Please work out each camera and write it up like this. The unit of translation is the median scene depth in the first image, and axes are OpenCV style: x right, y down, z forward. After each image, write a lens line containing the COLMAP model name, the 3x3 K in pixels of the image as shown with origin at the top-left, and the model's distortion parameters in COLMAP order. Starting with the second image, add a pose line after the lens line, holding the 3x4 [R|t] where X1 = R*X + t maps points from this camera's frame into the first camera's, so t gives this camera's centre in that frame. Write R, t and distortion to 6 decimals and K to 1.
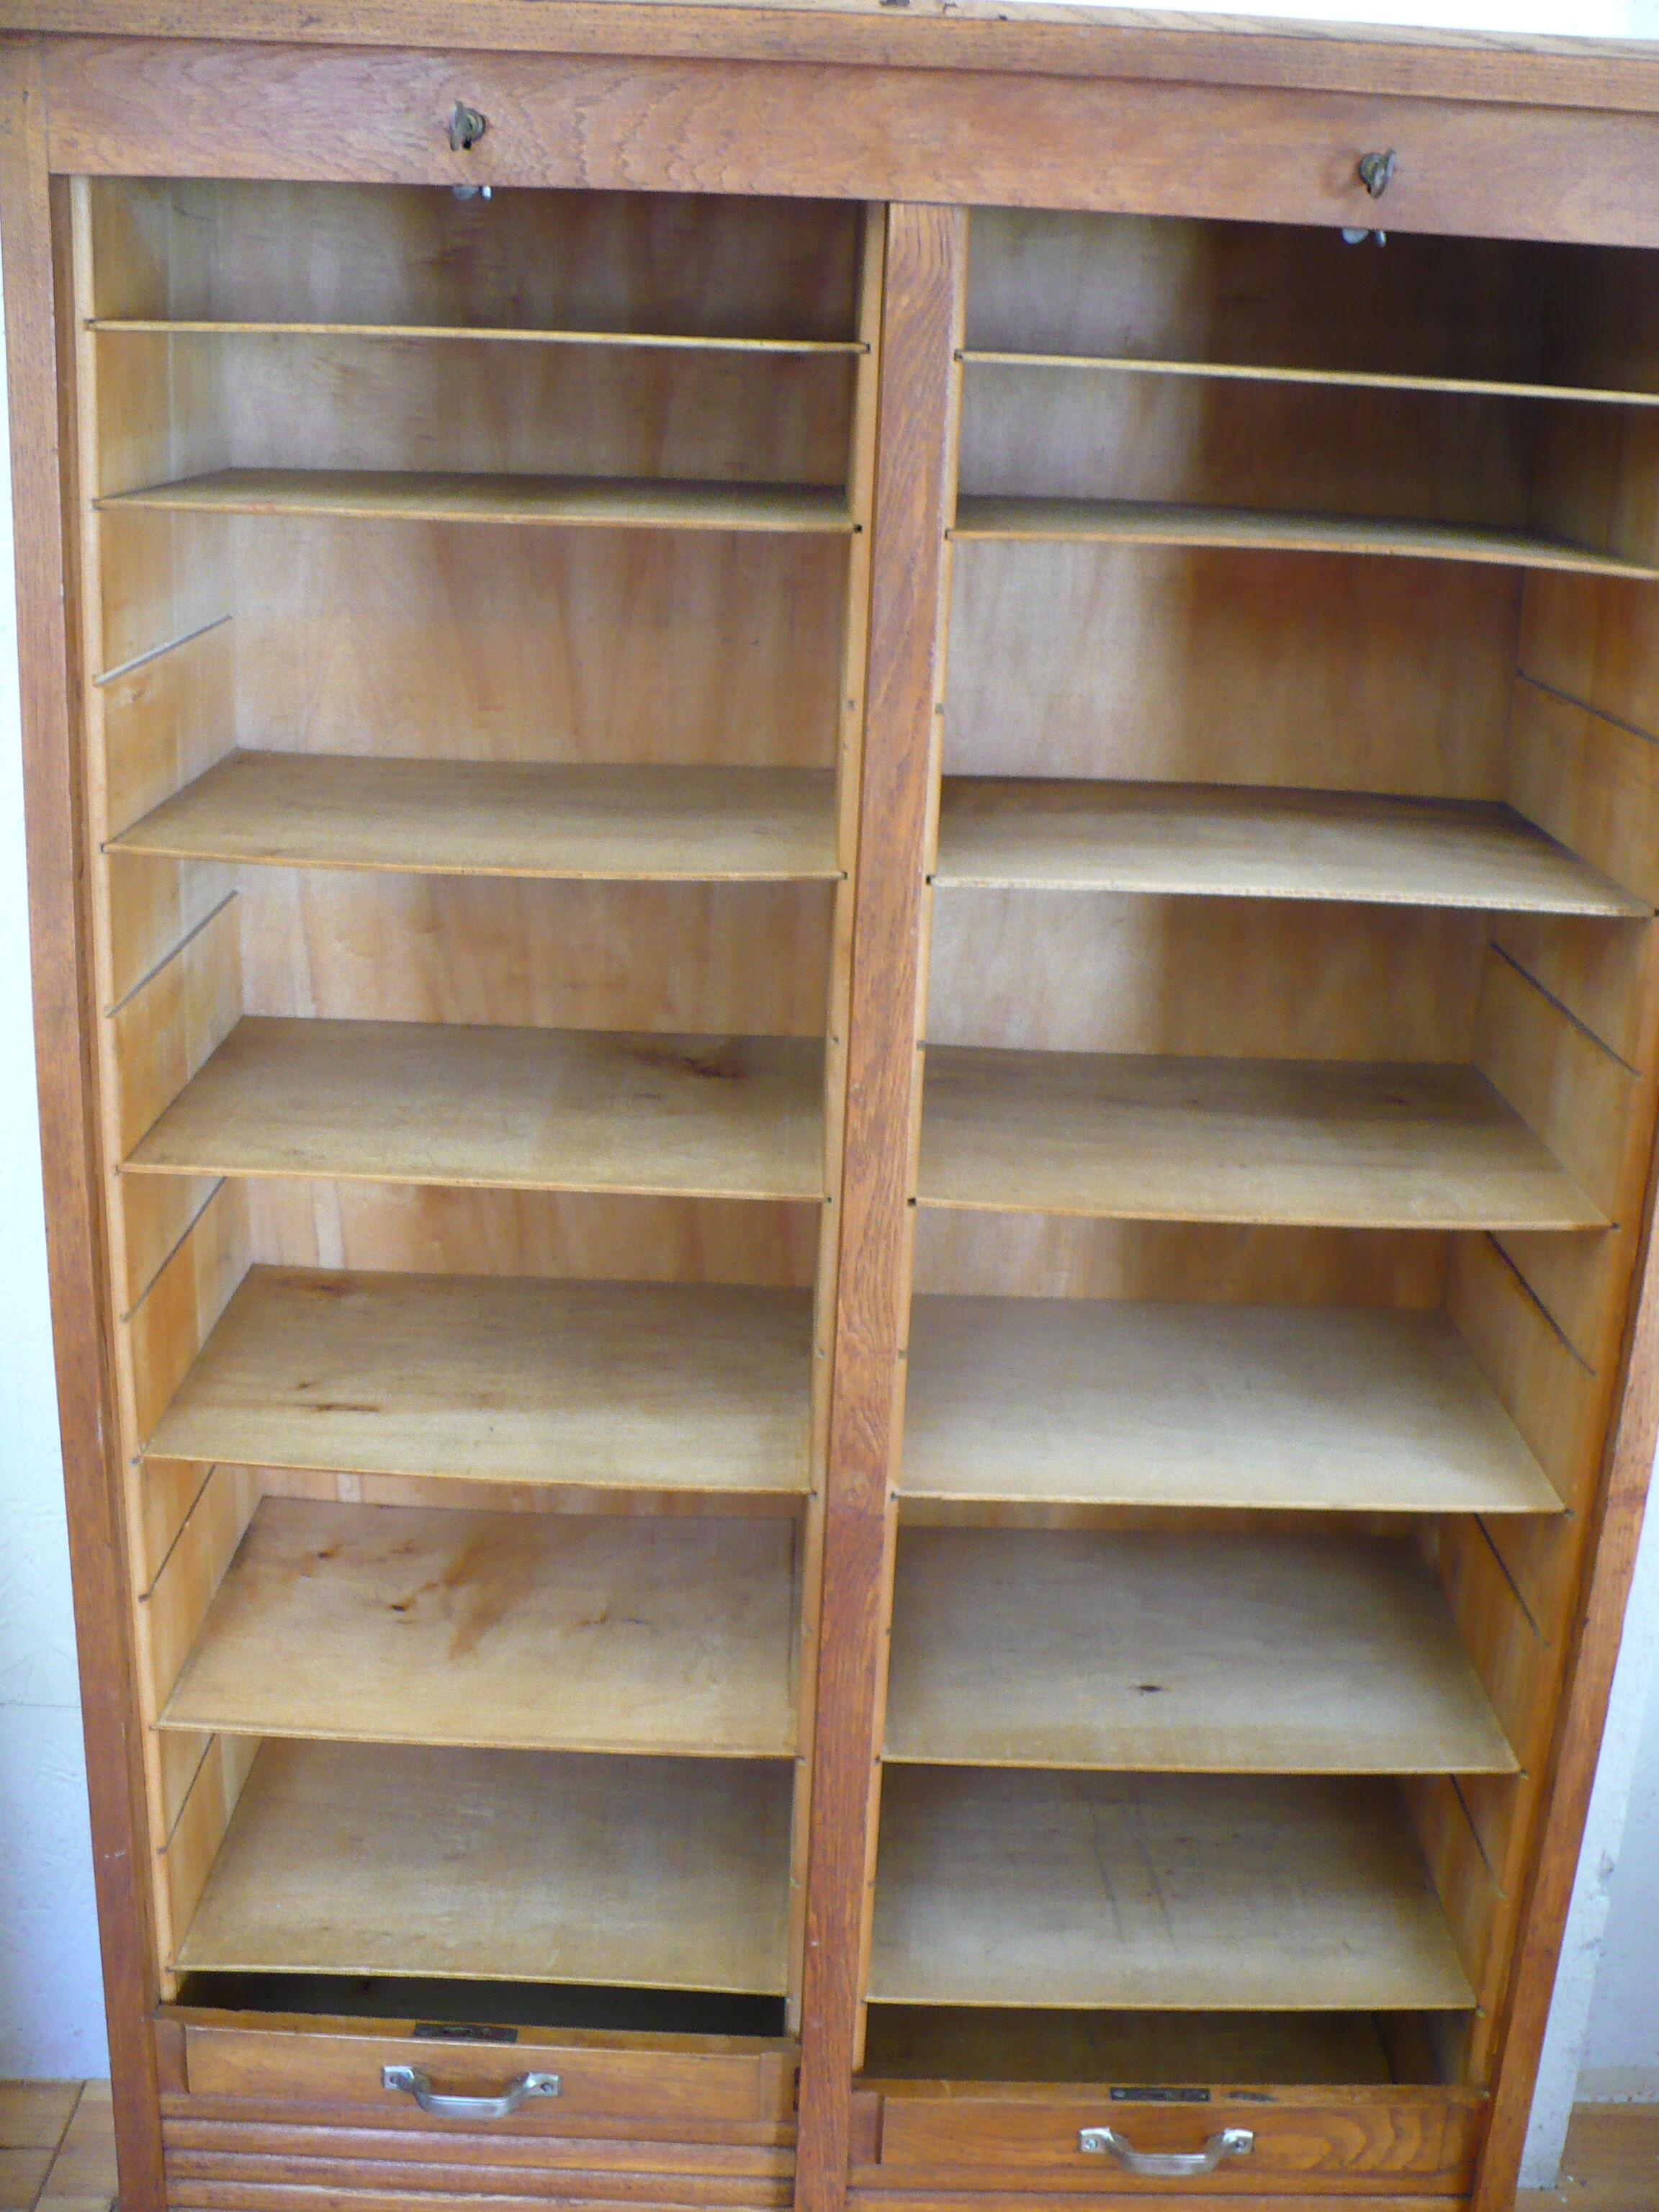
lens RADIAL K [[2511.0, 0, 881.9], [0, 2511.0, 1004.2], [0, 0, 1]] dist [-0.187321, 0.000000]
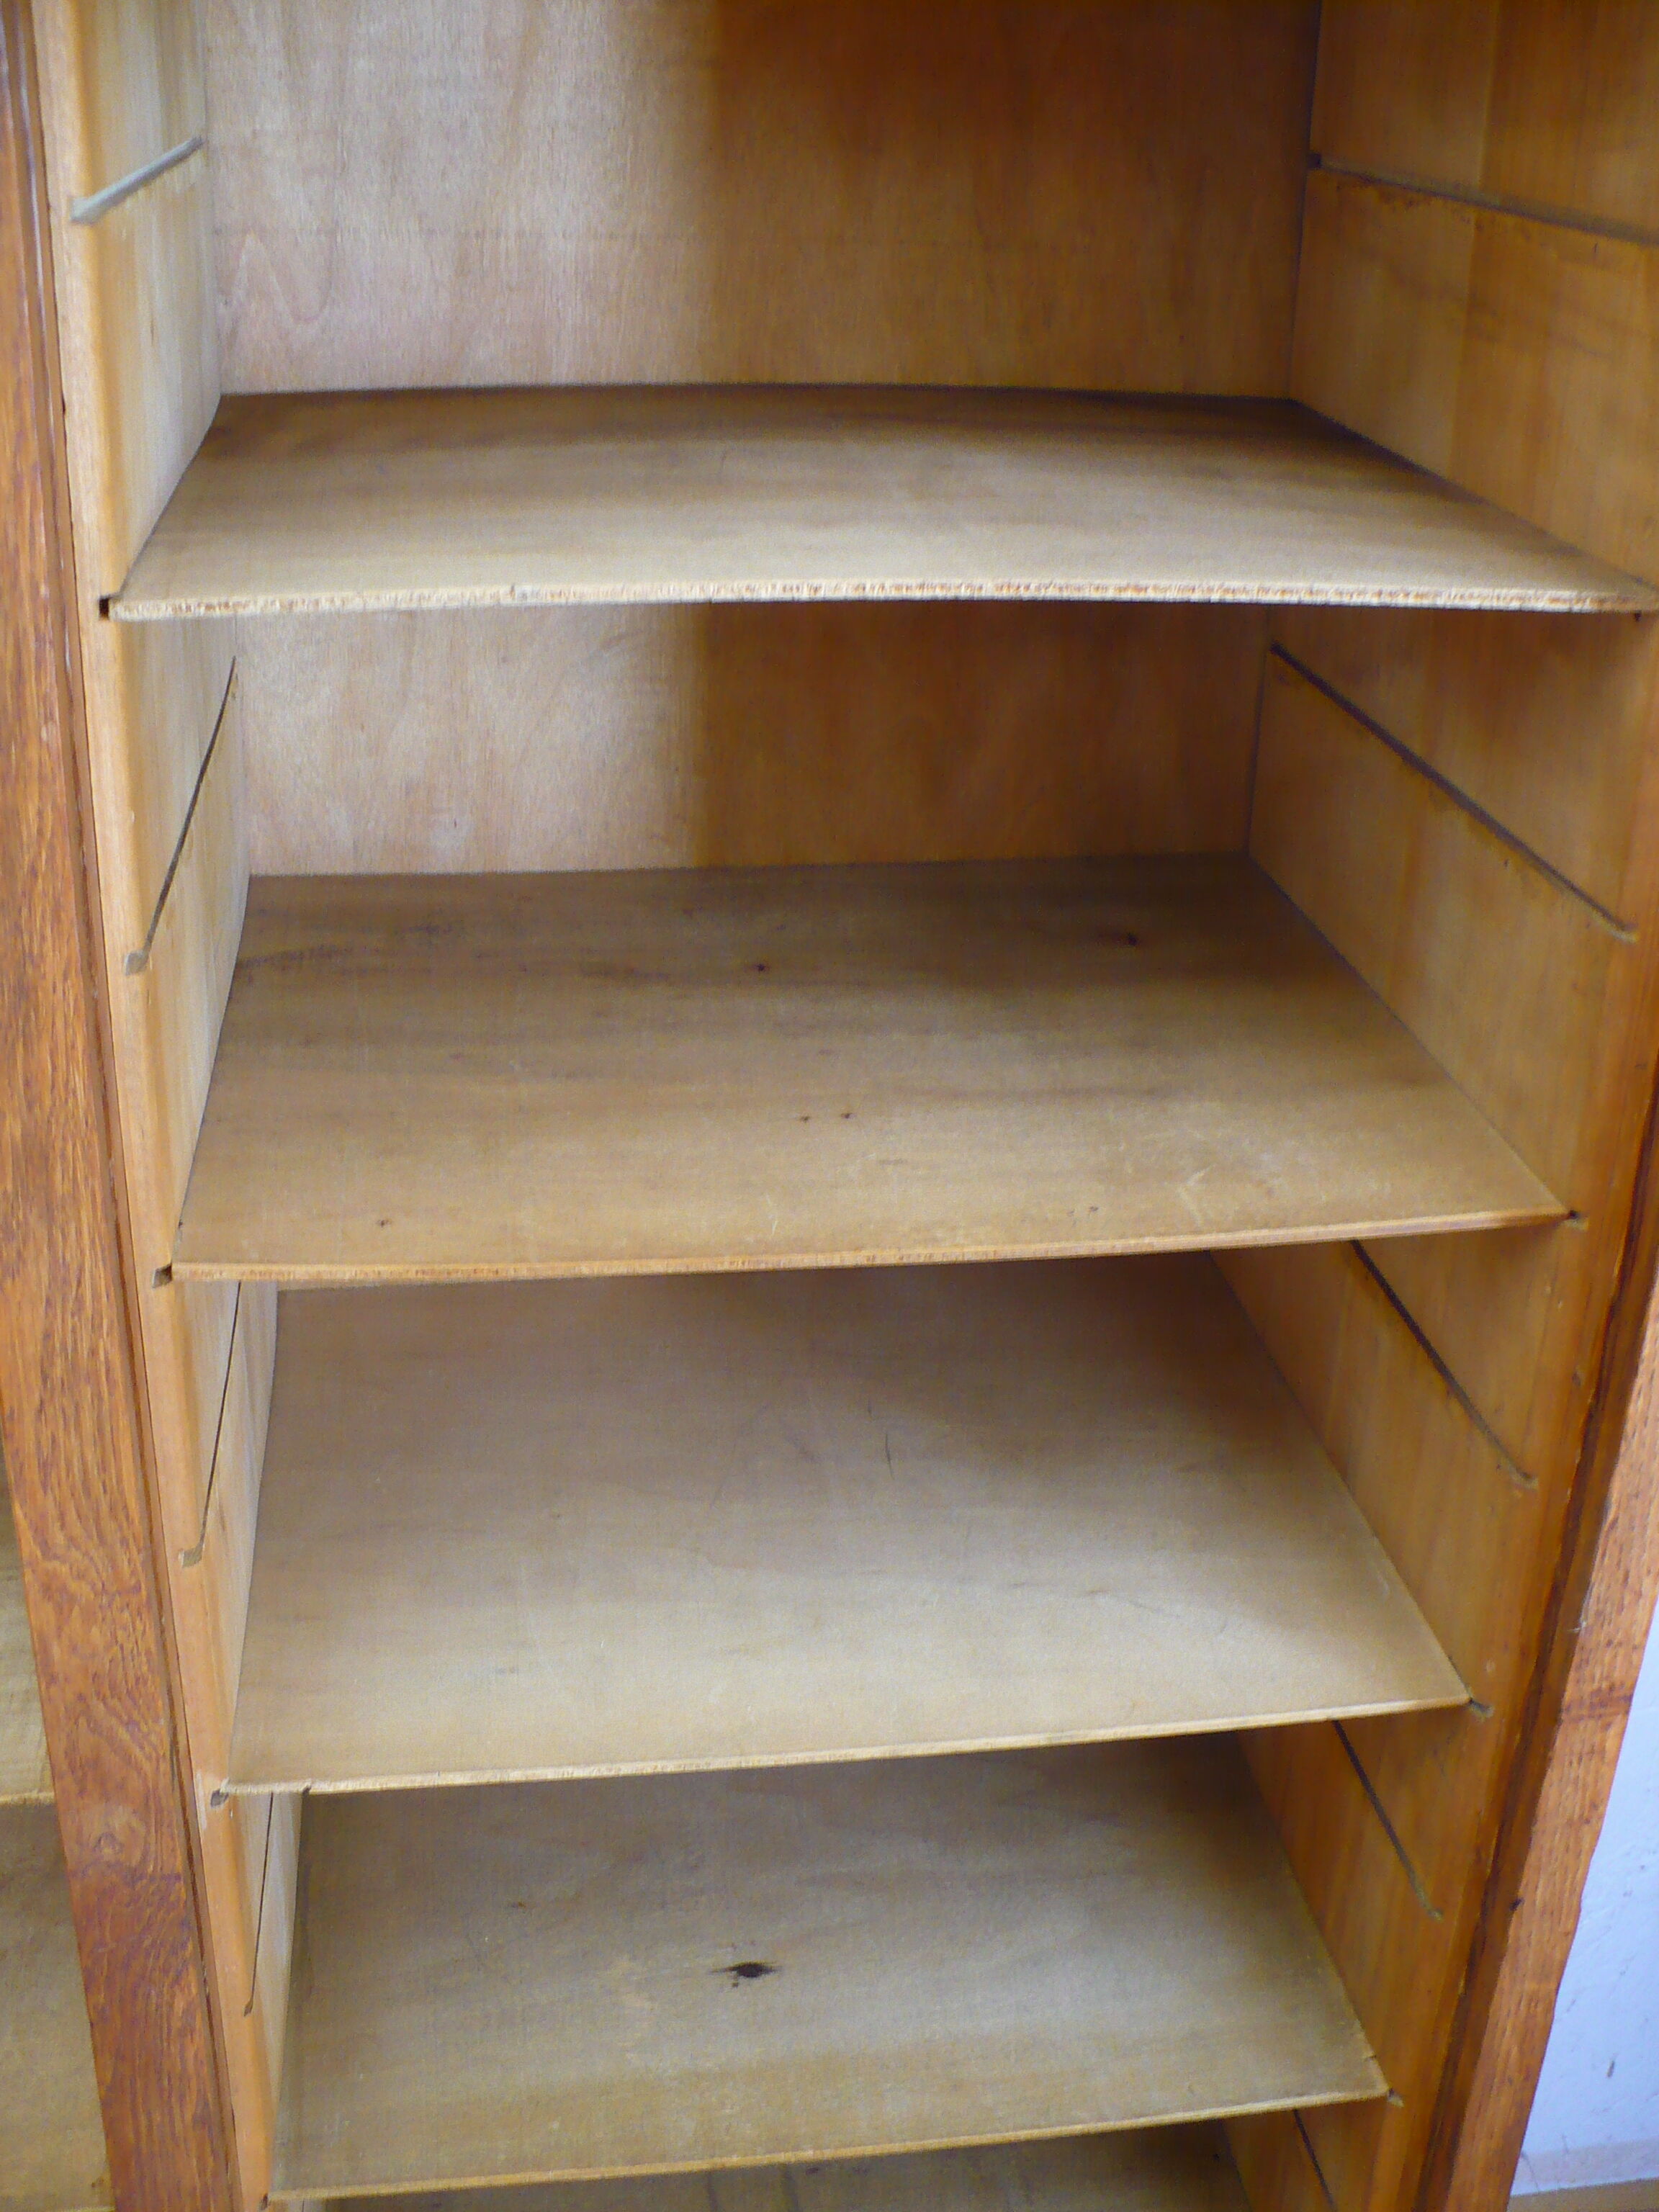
lens RADIAL K [[2511.0, 0, 877.9], [0, 2511.0, 994.2], [0, 0, 1]] dist [-0.187321, 0.000000]
pose [[0.989705, -0.065855, 0.127074, 0.084238], [0.048553, 0.989690, 0.134749, -0.029722], [-0.134638, -0.127192, 0.982698, 0.480499]]
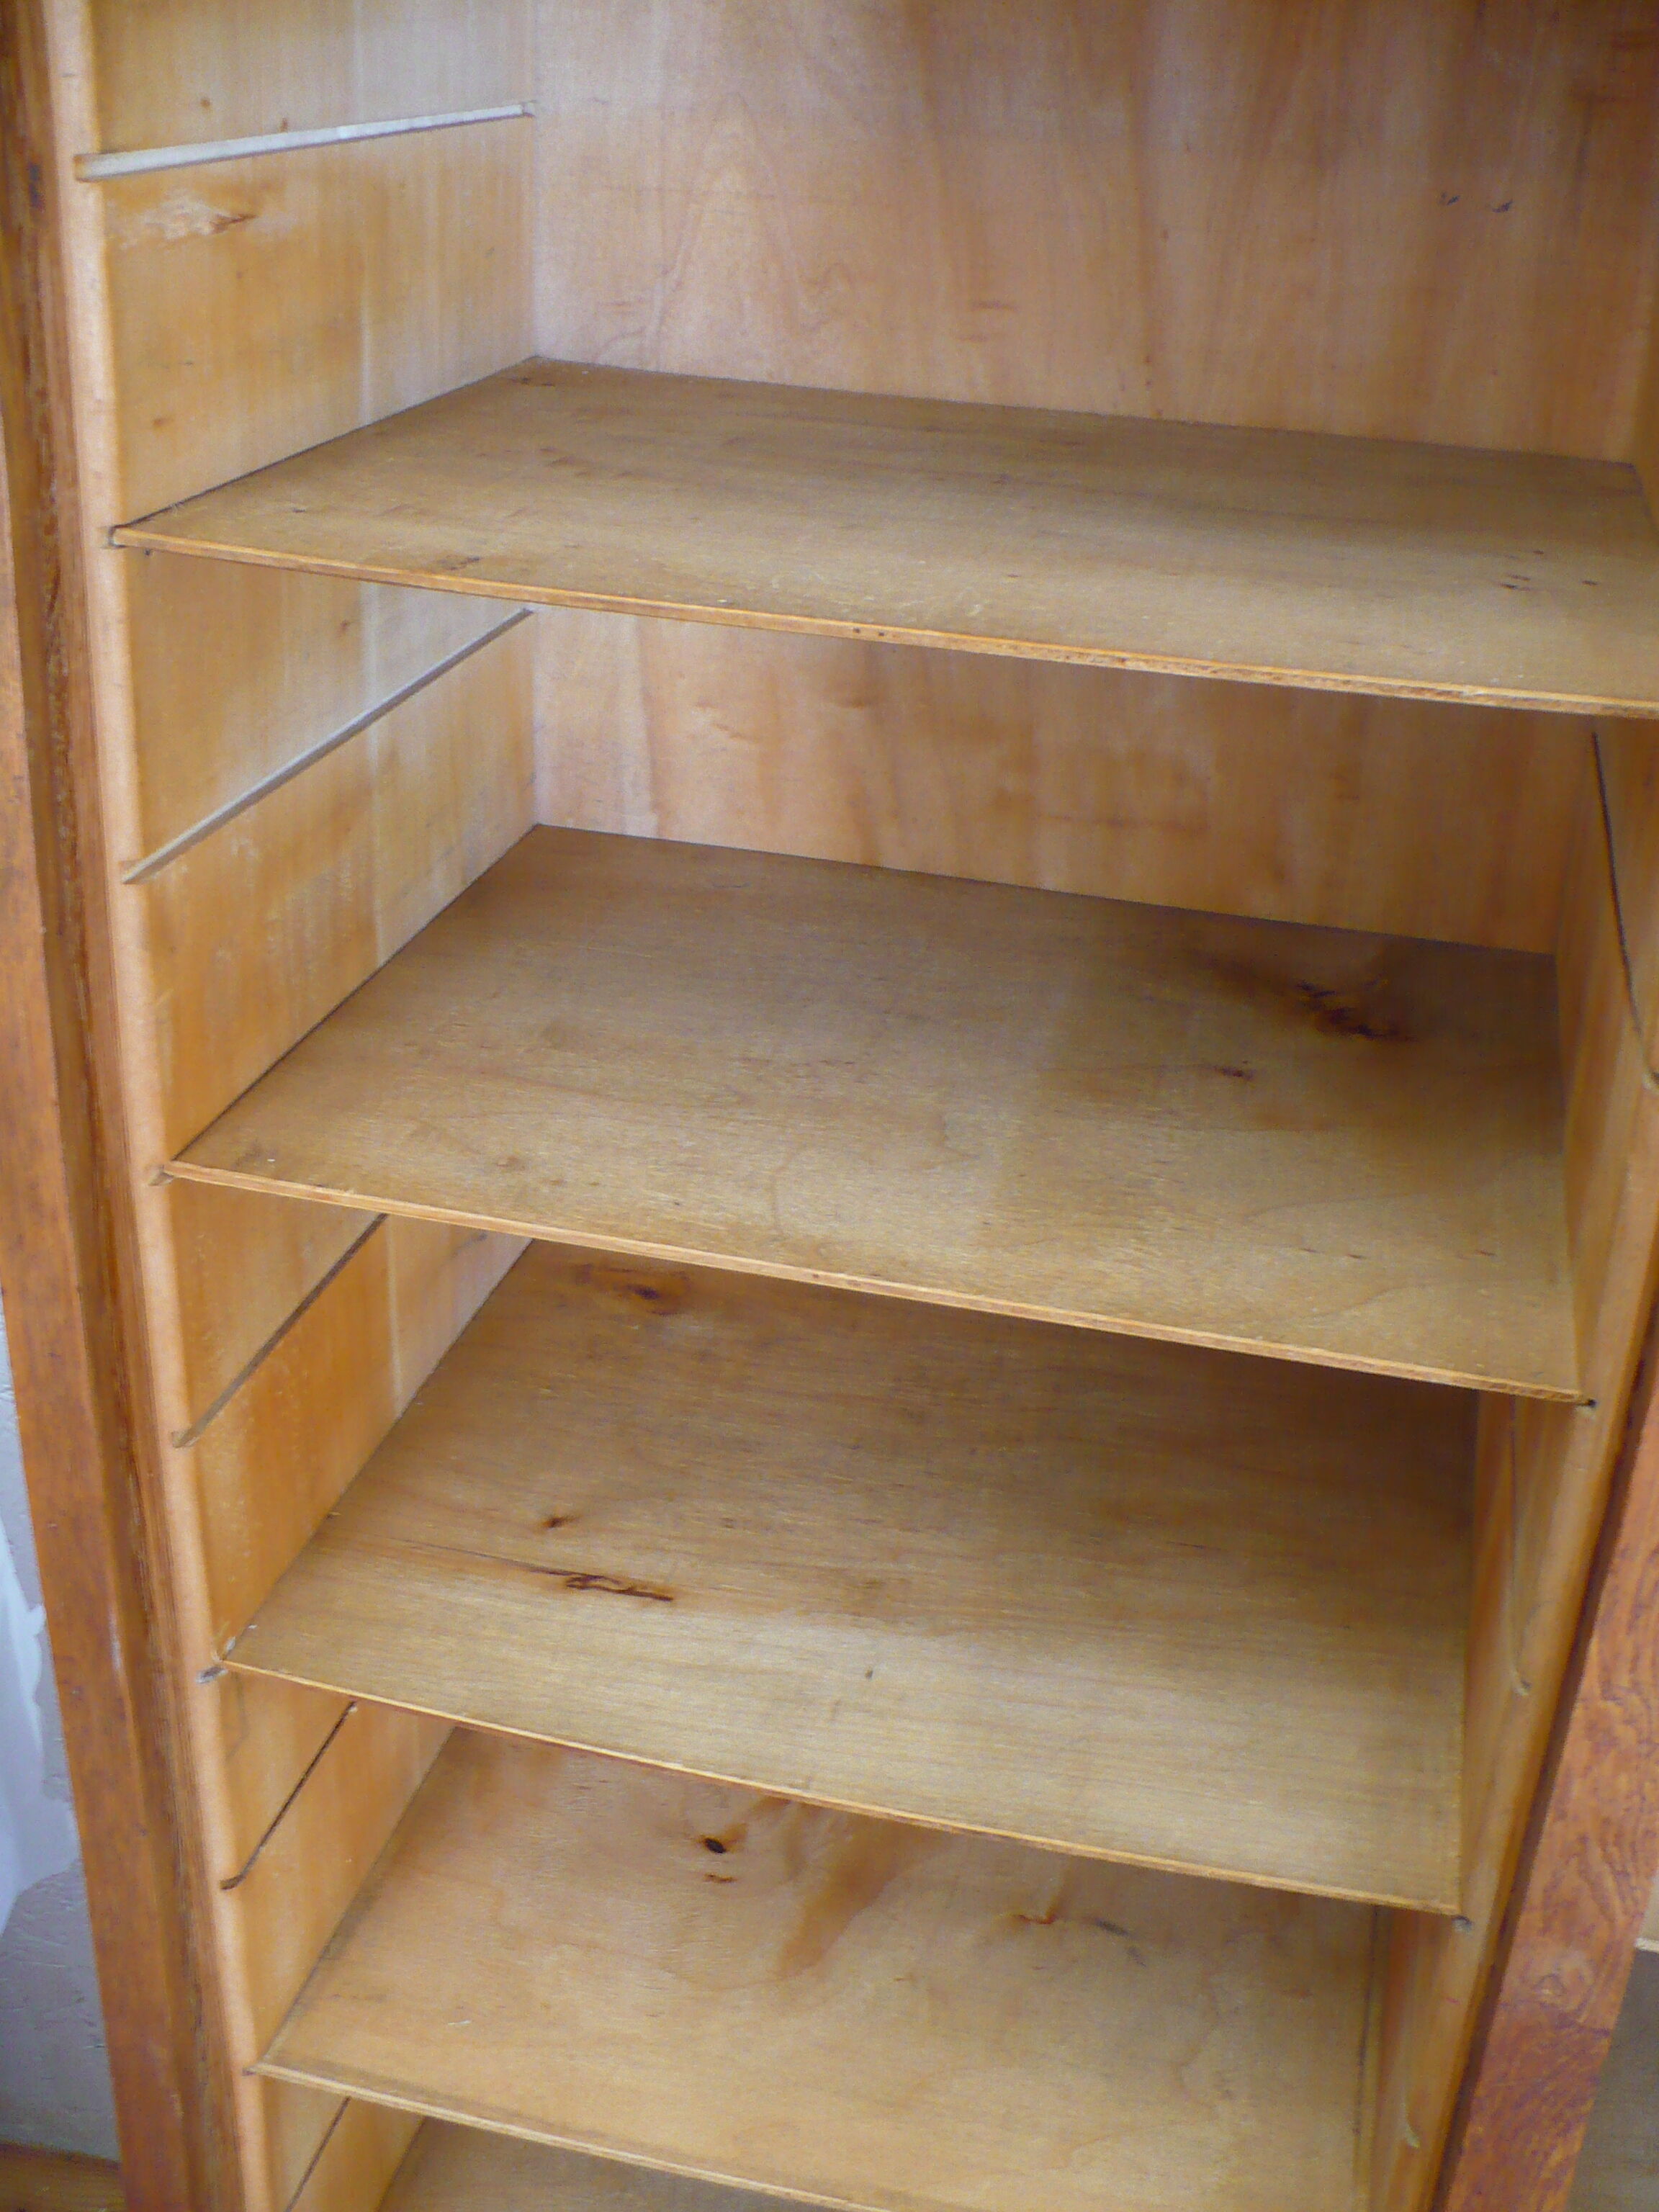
lens RADIAL K [[2511.0, 0, 858.0], [0, 2511.0, 1054.3], [0, 0, 1]] dist [-0.187321, 0.000000]
pose [[0.969080, 0.106311, -0.222668, -0.053902], [-0.072933, 0.985514, 0.153109, -0.041880], [0.235720, -0.132135, 0.962796, 0.496417]]
